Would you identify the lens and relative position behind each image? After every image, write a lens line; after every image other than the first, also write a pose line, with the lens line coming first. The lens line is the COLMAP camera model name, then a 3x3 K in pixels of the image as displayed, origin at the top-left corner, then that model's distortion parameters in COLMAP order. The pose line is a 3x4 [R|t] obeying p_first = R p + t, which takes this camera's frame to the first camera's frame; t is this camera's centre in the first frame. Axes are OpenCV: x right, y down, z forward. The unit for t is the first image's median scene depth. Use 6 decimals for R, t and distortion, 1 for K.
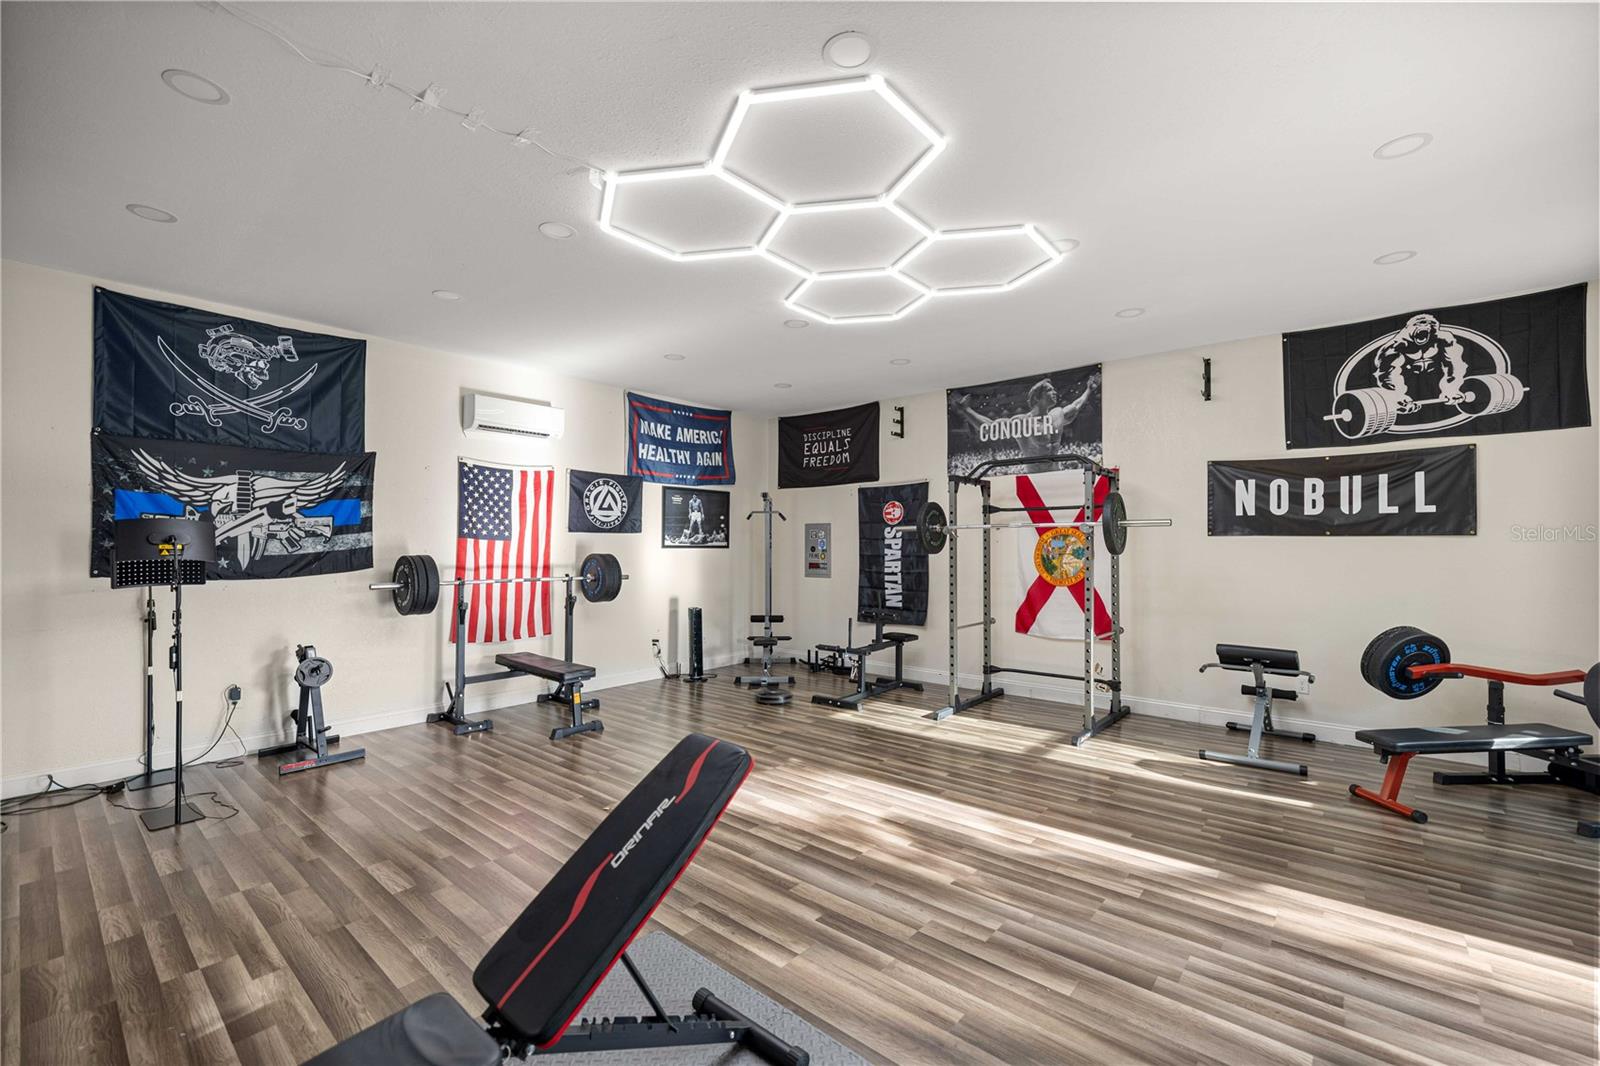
lens RADIAL K [[677.5, 0, 798.6], [0, 677.5, 531.3], [0, 0, 1]] dist [0.002487, 0.000691]
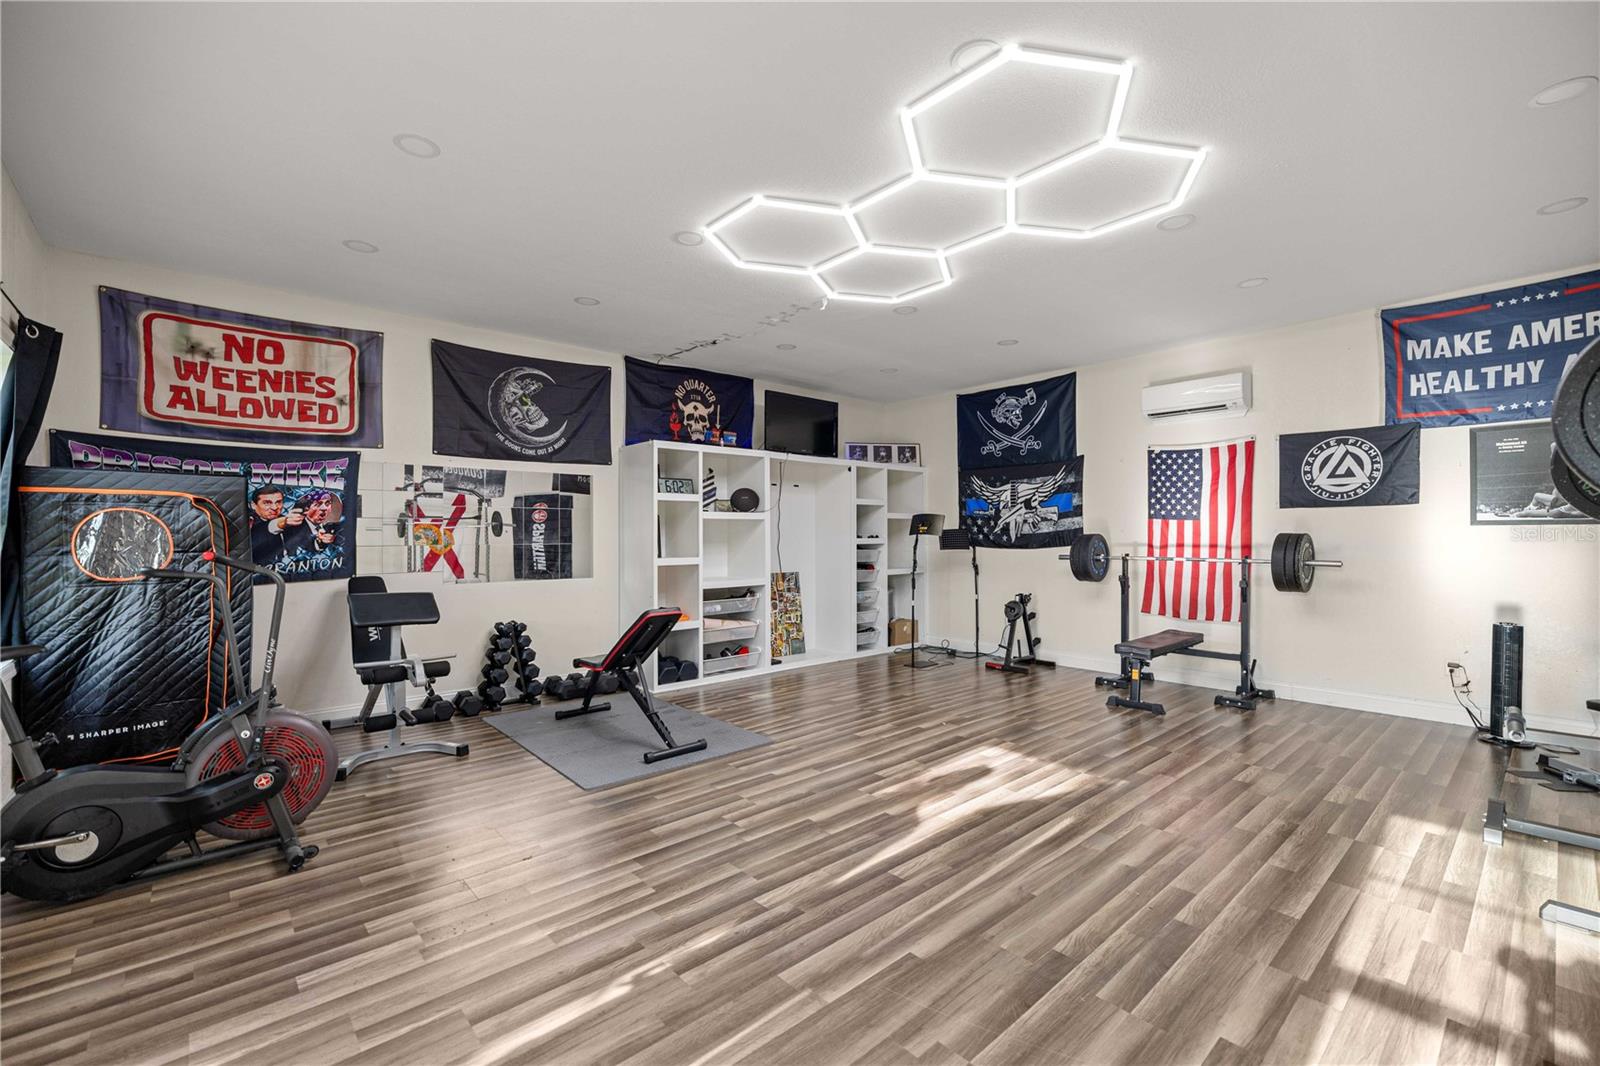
lens RADIAL K [[677.5, 0, 800.5], [0, 677.5, 538.8], [0, 0, 1]] dist [0.002487, 0.000691]
pose [[-0.140930, 0.006793, -0.989996, 0.735450], [0.027552, 0.999616, 0.002937, 0.025634], [0.989636, -0.026863, -0.141063, 0.633422]]
